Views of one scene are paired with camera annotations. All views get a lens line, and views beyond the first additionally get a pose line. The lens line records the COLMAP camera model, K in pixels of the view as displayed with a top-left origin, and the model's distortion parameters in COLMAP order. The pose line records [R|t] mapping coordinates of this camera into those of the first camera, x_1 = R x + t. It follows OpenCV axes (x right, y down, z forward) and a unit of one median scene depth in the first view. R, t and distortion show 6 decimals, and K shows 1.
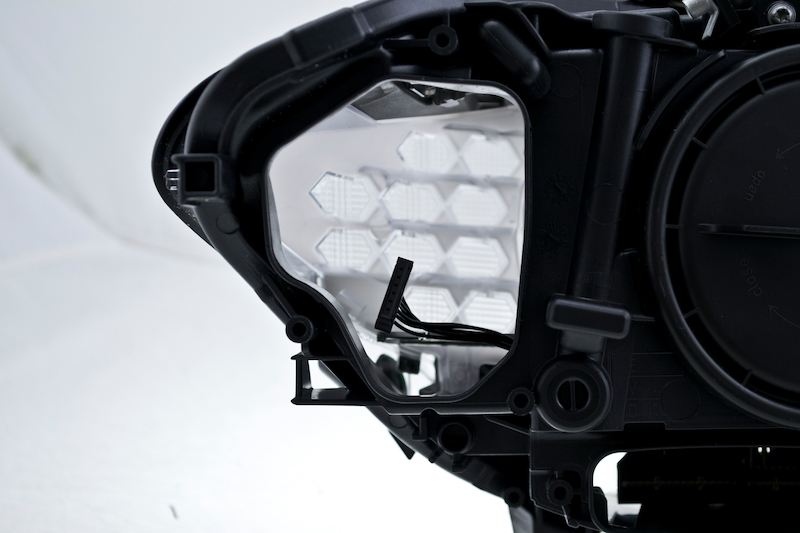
lens RADIAL K [[1866.3, 0, 400.1], [0, 1866.3, 268.8], [0, 0, 1]] dist [-0.009988, 0.000000]
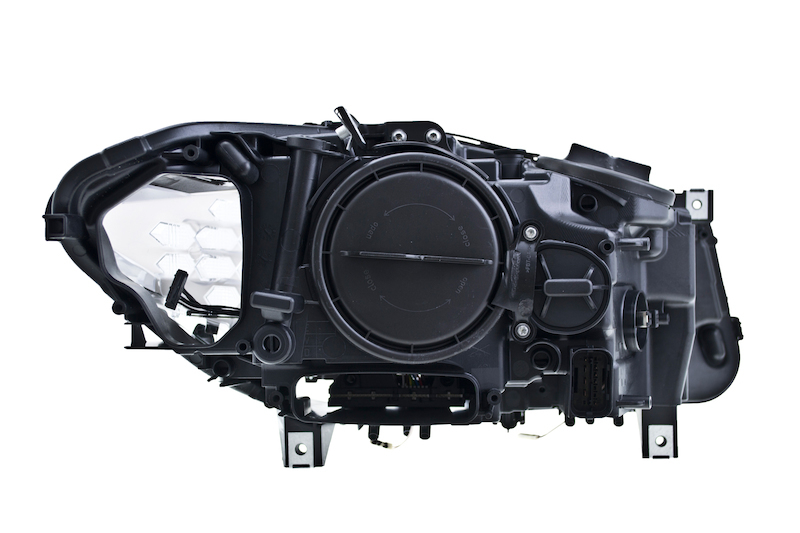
lens RADIAL K [[1247.7, 0, 399.9], [0, 1247.7, 262.7], [0, 0, 1]] dist [0.010688, 0.000000]
pose [[0.999990, 0.000683, -0.004328, 0.224338], [-0.000741, 0.999910, -0.013387, 0.003827], [0.004318, 0.013390, 0.999901, -0.235206]]
